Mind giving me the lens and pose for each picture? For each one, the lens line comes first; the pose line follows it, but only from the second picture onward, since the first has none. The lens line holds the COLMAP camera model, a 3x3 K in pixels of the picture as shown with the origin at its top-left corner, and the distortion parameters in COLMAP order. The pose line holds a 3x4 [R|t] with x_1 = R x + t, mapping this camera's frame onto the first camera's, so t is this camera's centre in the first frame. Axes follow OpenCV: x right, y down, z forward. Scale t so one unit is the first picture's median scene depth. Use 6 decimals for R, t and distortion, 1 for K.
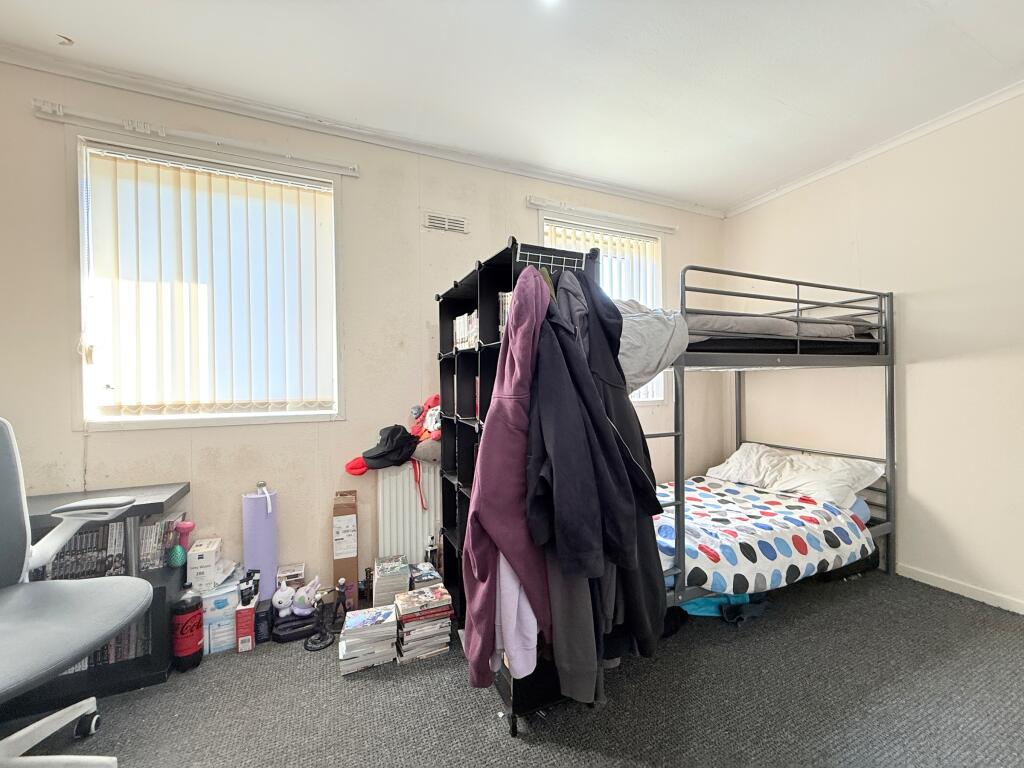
lens RADIAL K [[404.4, 0, 510.8], [0, 404.4, 381.1], [0, 0, 1]] dist [0.002691, 0.000336]
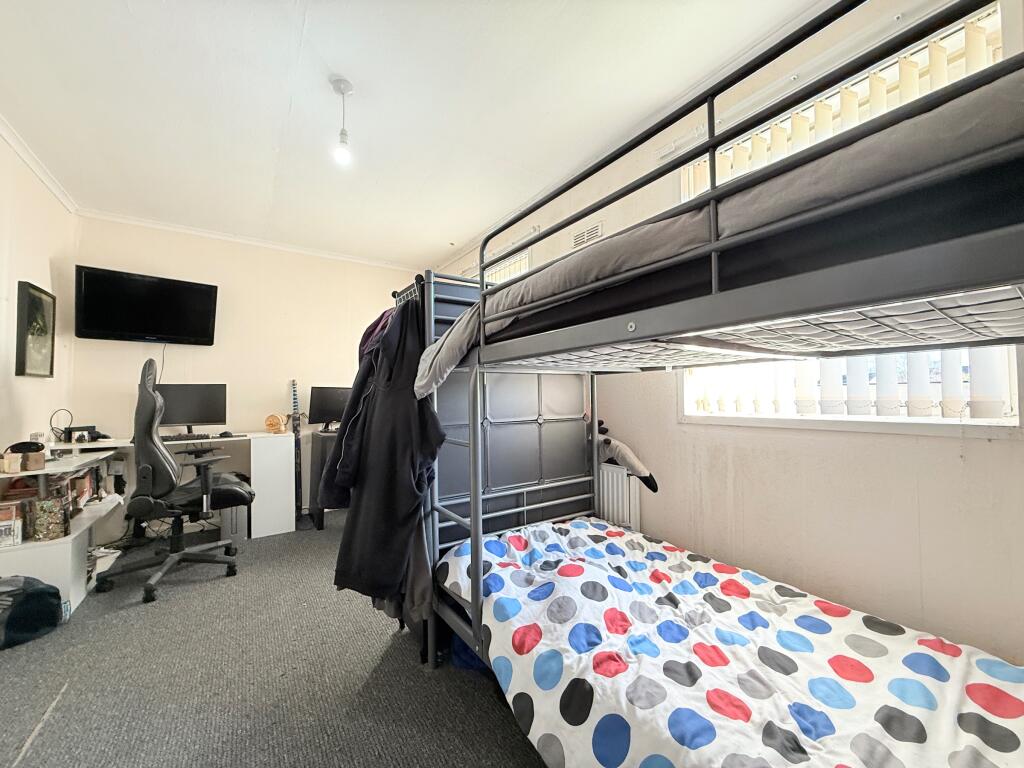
lens RADIAL K [[404.4, 0, 514.6], [0, 404.4, 384.9], [0, 0, 1]] dist [0.002691, 0.000336]
pose [[0.175763, -0.026776, -0.984068, 1.026797], [0.003563, 0.999641, -0.026564, 0.022748], [0.984426, 0.001163, 0.175795, 0.767857]]
